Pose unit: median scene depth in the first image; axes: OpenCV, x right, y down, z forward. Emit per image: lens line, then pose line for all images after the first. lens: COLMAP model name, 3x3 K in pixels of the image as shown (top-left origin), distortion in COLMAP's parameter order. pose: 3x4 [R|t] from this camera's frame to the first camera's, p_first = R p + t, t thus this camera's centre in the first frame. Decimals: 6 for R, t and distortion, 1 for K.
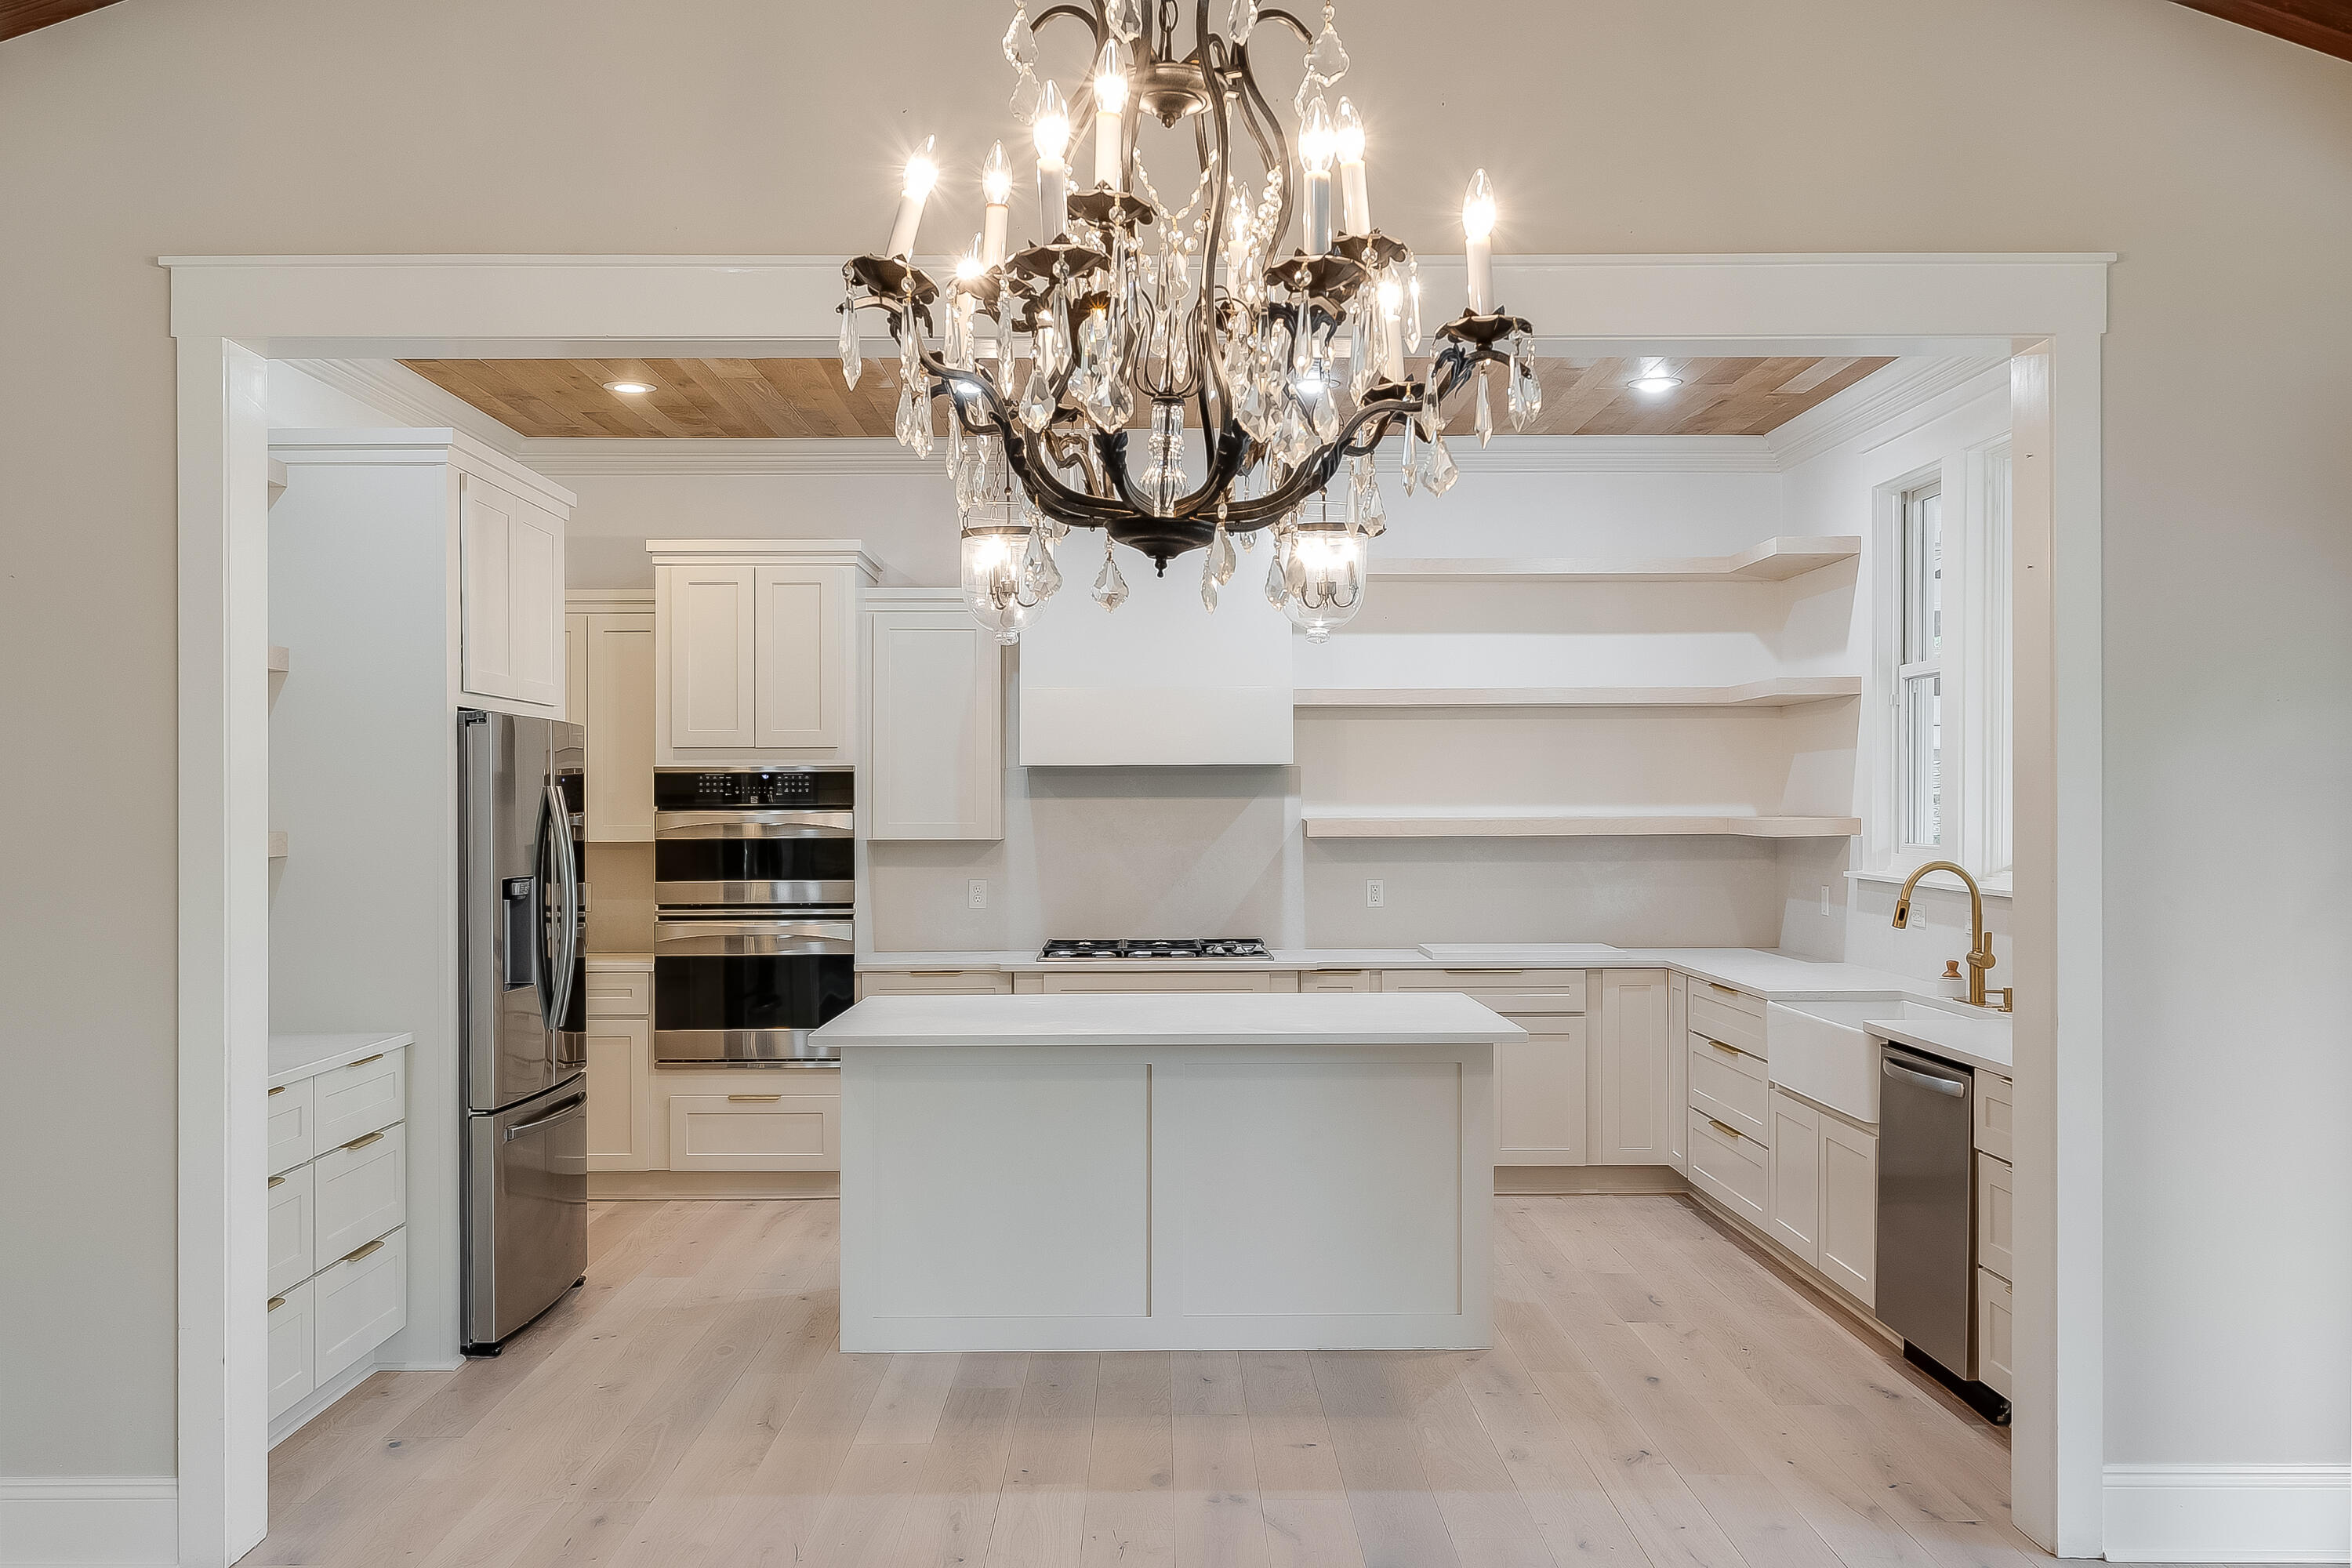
lens RADIAL K [[2002.1, 0, 1176.0], [0, 2002.1, 784.0], [0, 0, 1]] dist [0.006313, -0.002573]
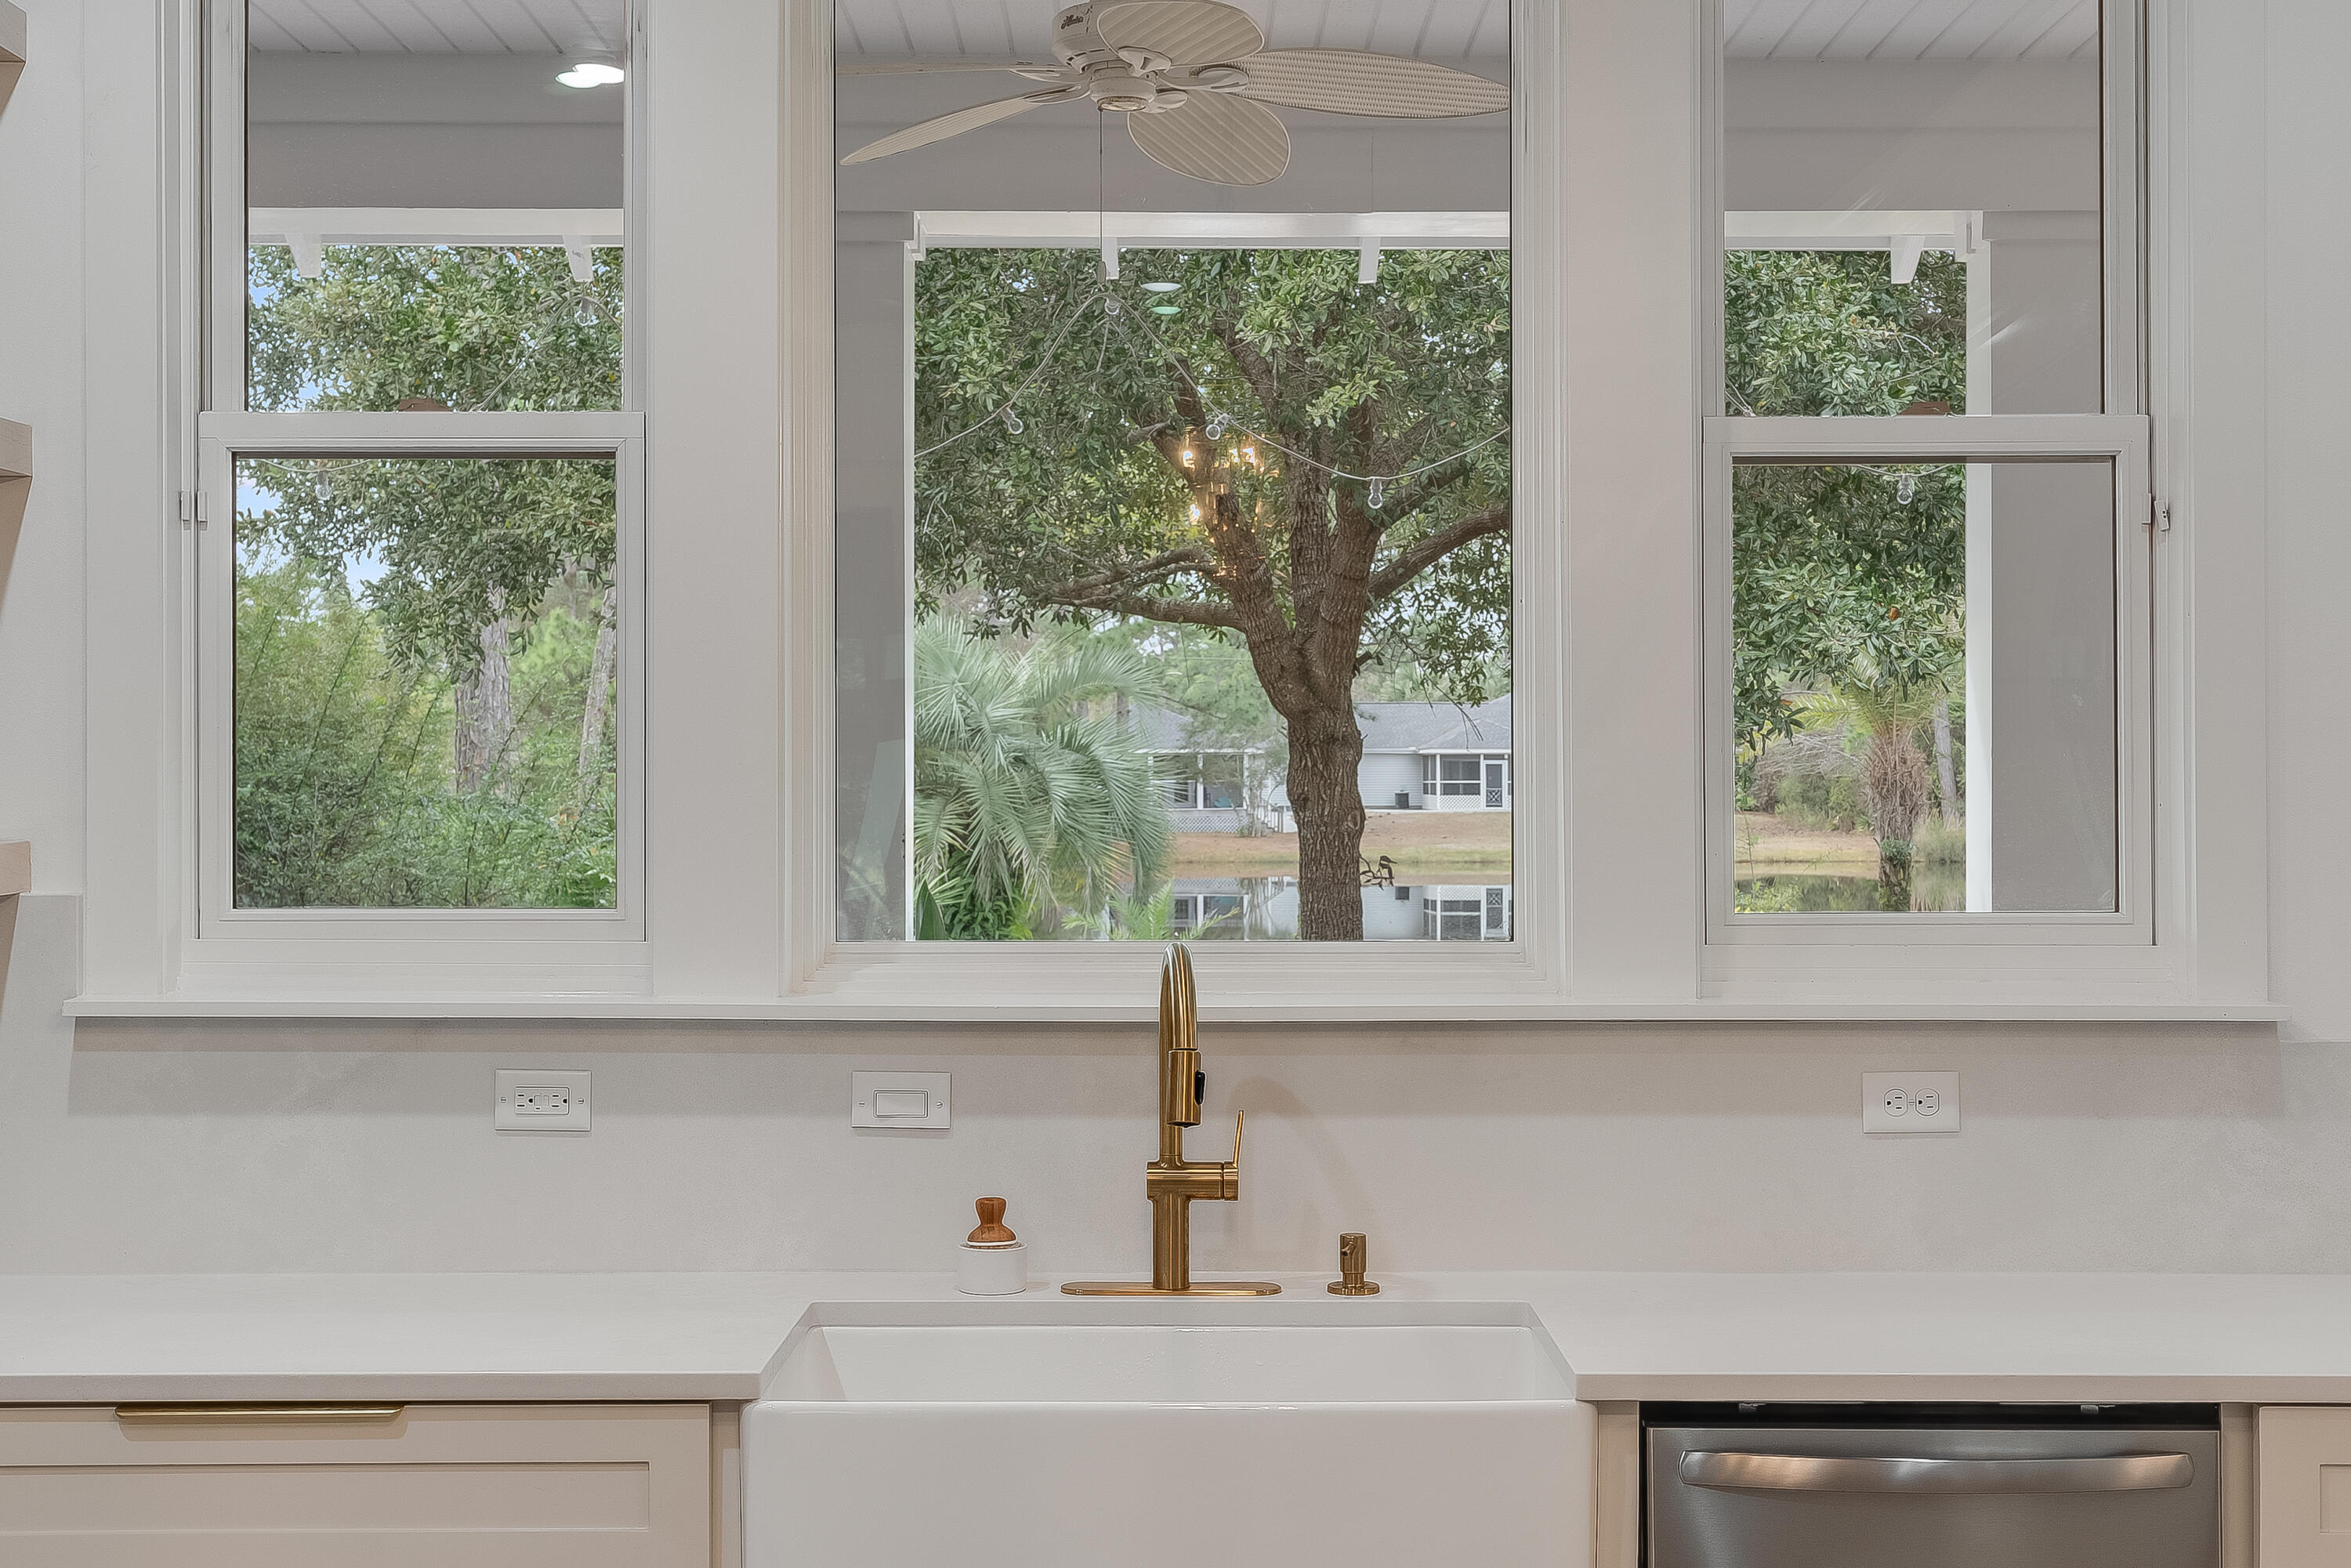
lens RADIAL K [[3040.9, 0, 1175.5], [0, 3040.9, 784.0], [0, 0, 1]] dist [0.025212, 0.053320]
pose [[0.027724, 0.004445, 0.999606, -0.166483], [-0.007560, 0.999962, -0.004237, 0.007731], [-0.999587, -0.007439, 0.027756, 0.771484]]
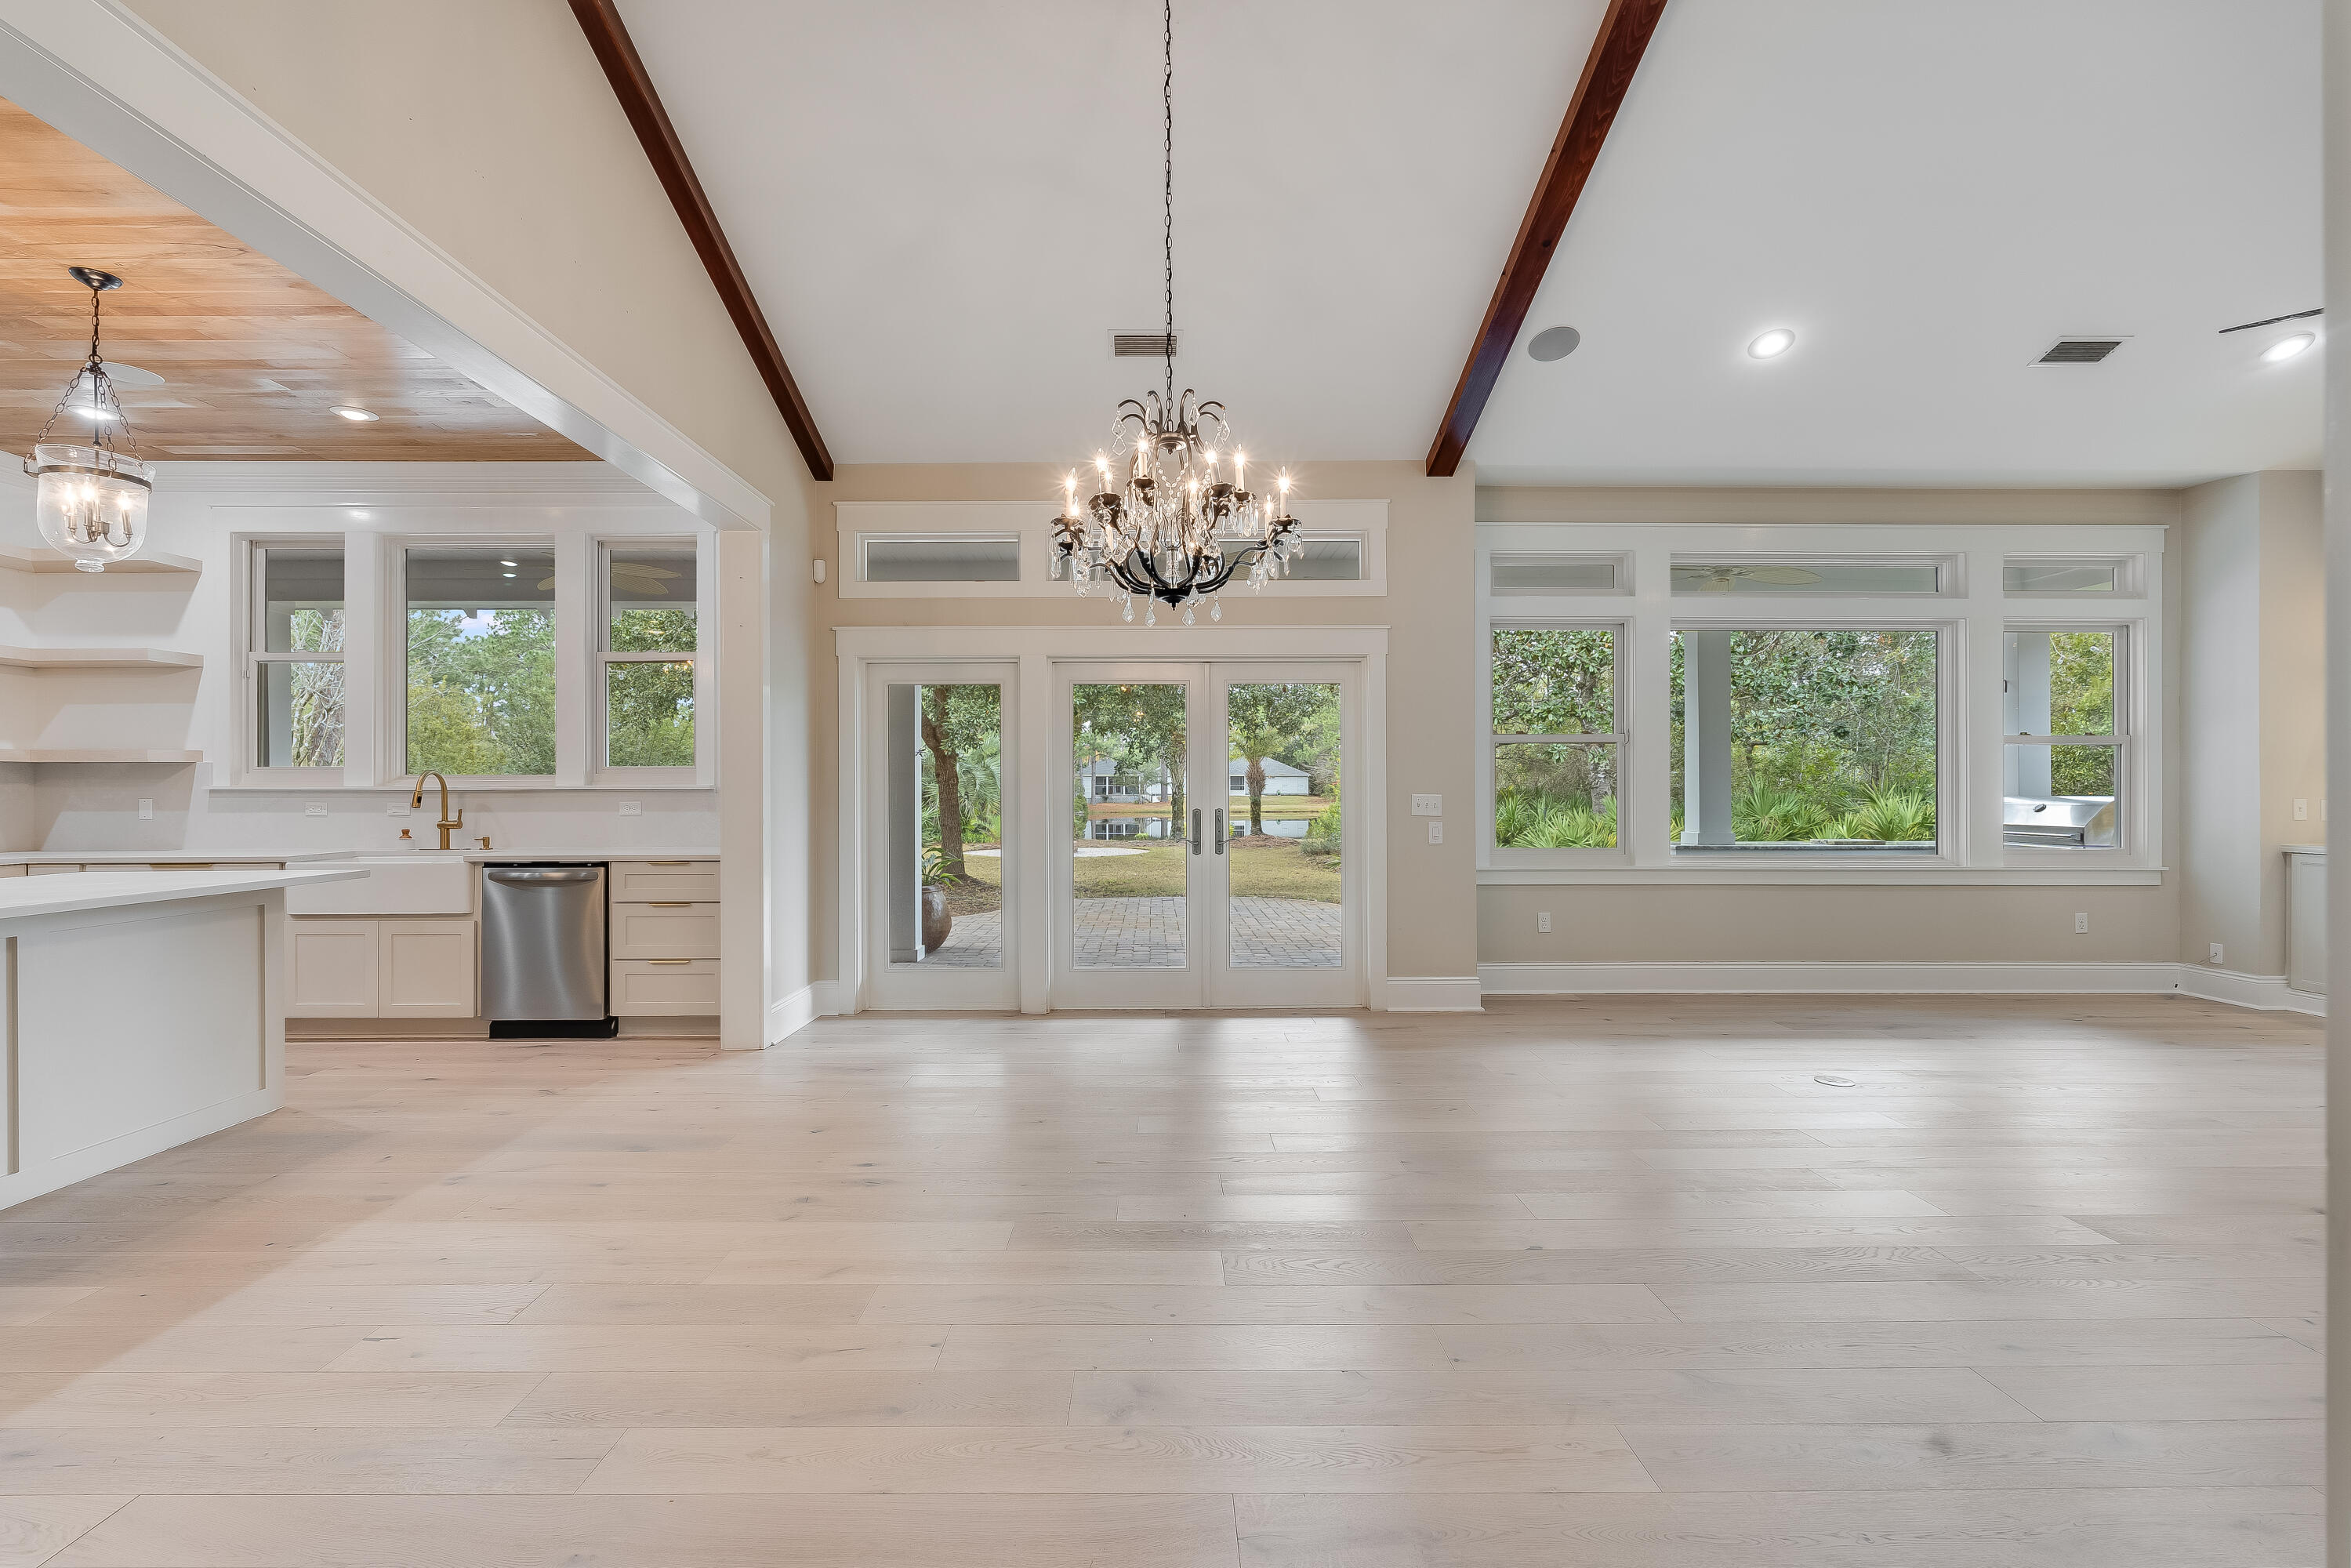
lens RADIAL K [[1031.4, 0, 1160.6], [0, 1031.4, 786.1], [0, 0, 1]] dist [-0.001507, -0.000884]
pose [[0.002257, 0.006062, 0.999979, -0.408327], [-0.005608, 0.999966, -0.006049, 0.042909], [-0.999982, -0.005594, 0.002291, 0.281252]]
